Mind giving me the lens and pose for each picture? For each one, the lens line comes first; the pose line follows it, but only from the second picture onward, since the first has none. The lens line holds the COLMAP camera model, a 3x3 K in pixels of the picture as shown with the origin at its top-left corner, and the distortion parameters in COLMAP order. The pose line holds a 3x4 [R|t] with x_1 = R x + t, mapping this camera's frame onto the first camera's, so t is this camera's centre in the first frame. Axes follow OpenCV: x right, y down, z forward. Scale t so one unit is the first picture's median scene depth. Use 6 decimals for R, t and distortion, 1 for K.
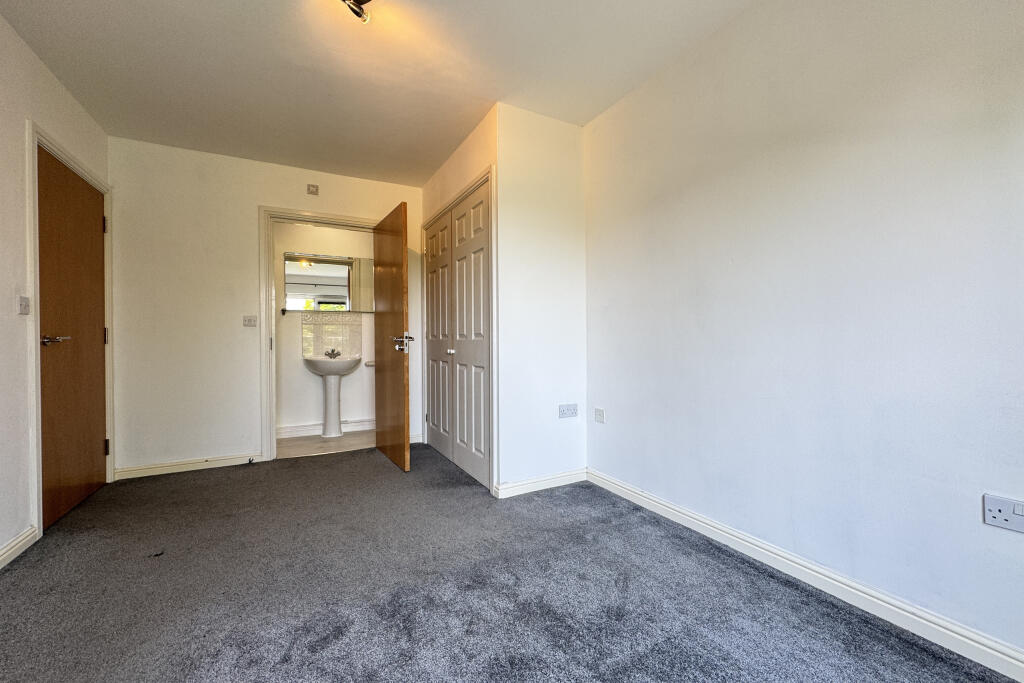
lens RADIAL K [[409.9, 0, 510.5], [0, 409.9, 340.5], [0, 0, 1]] dist [-0.000860, 0.000241]
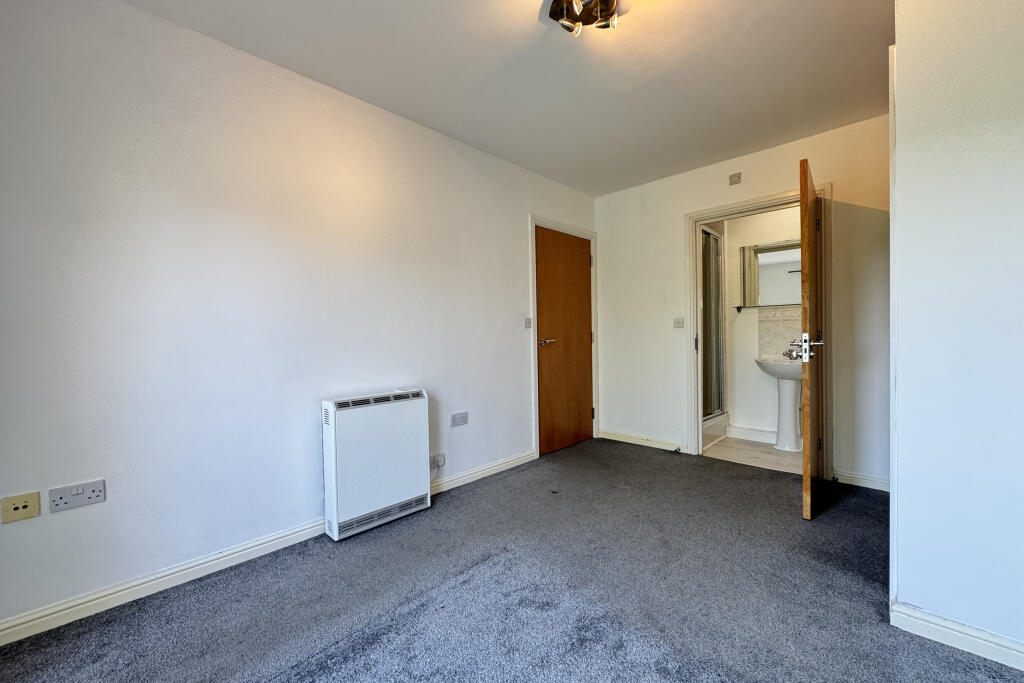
lens RADIAL K [[409.9, 0, 510.5], [0, 409.9, 340.5], [0, 0, 1]] dist [-0.000860, 0.000241]
pose [[0.304365, 0.016446, -0.952413, 0.338073], [0.012809, 0.999690, 0.021356, -0.036323], [0.952469, -0.018699, 0.304060, 0.296396]]
